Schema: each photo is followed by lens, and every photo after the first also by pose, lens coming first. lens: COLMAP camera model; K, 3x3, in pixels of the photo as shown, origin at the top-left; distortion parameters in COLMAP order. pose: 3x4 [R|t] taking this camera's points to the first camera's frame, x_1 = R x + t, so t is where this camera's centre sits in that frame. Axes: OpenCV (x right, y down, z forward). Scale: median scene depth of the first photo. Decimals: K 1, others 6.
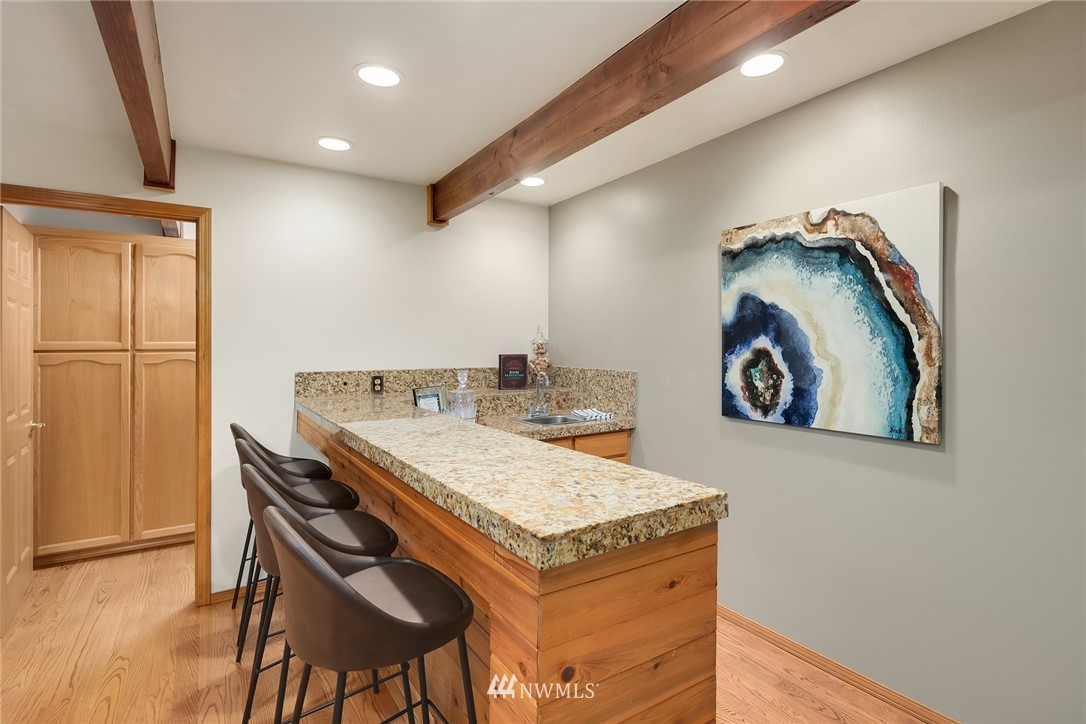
lens RADIAL K [[524.7, 0, 549.3], [0, 524.7, 351.0], [0, 0, 1]] dist [0.000130, -0.000118]
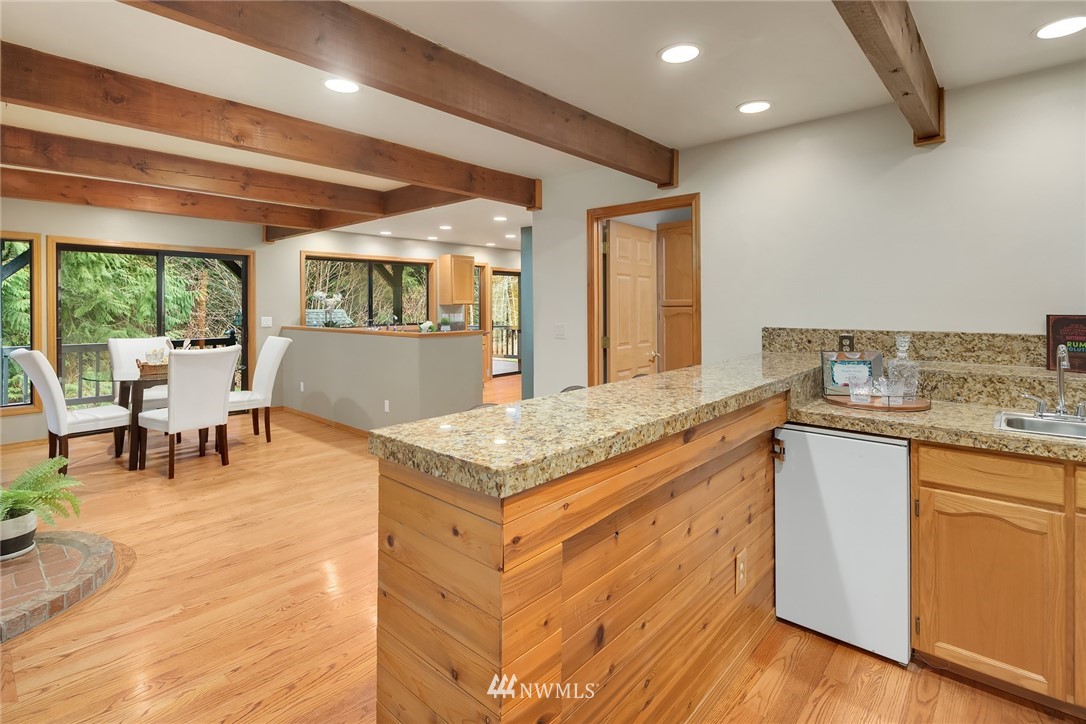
lens RADIAL K [[528.2, 0, 547.6], [0, 528.2, 302.4], [0, 0, 1]] dist [-0.002390, -0.000543]
pose [[0.257916, -0.002466, -0.966164, 0.435369], [-0.004430, 0.999983, -0.003735, -0.003540], [0.966157, 0.005243, 0.257900, 0.302082]]
